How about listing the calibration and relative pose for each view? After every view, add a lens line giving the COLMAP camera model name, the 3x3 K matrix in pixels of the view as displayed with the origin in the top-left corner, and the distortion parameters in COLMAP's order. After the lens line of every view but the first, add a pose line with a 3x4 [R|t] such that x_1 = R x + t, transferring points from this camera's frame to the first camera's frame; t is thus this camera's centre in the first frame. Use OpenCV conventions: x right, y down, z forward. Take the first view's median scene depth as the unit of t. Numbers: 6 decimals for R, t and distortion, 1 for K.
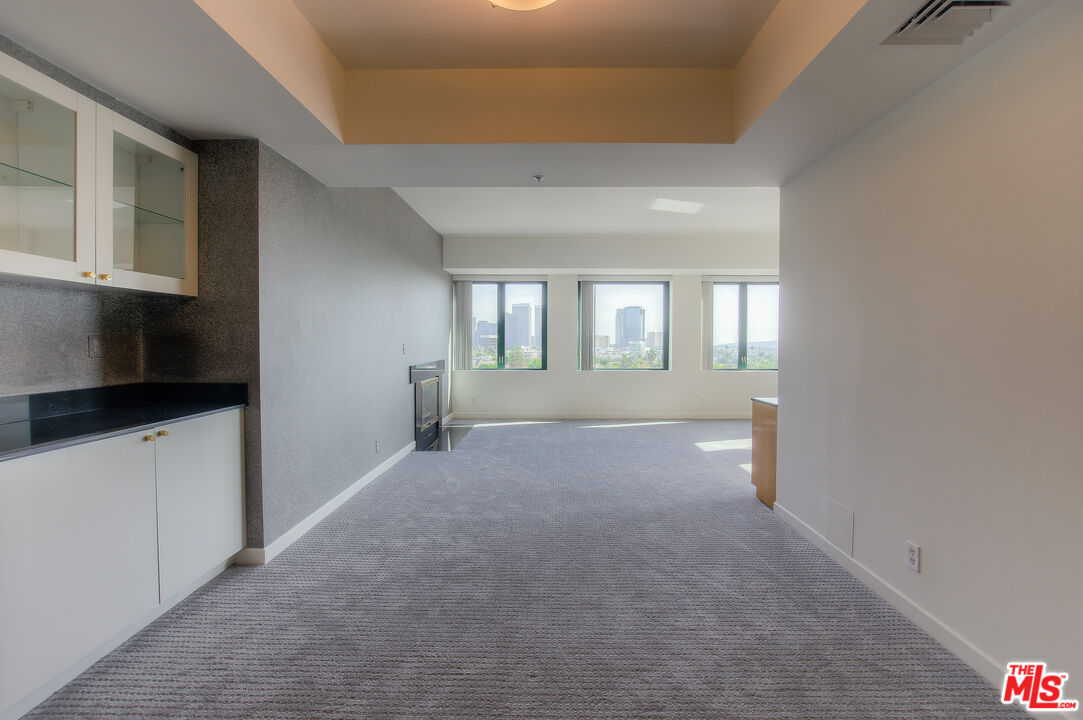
lens RADIAL K [[489.5, 0, 547.4], [0, 489.5, 350.5], [0, 0, 1]] dist [-0.020864, 0.000643]
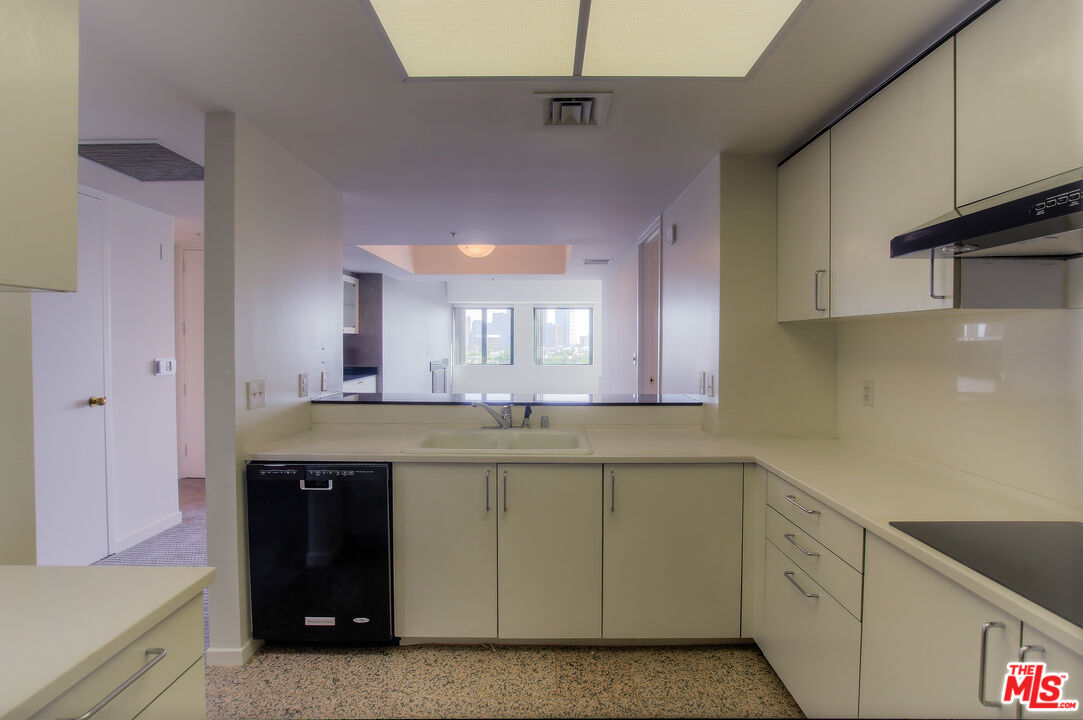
lens RADIAL K [[489.5, 0, 547.4], [0, 489.5, 350.5], [0, 0, 1]] dist [-0.020864, 0.000643]
pose [[0.999937, -0.001688, 0.011102, 0.091352], [0.001666, 0.999997, 0.001973, -0.009041], [-0.011106, -0.001954, 0.999936, -0.565581]]
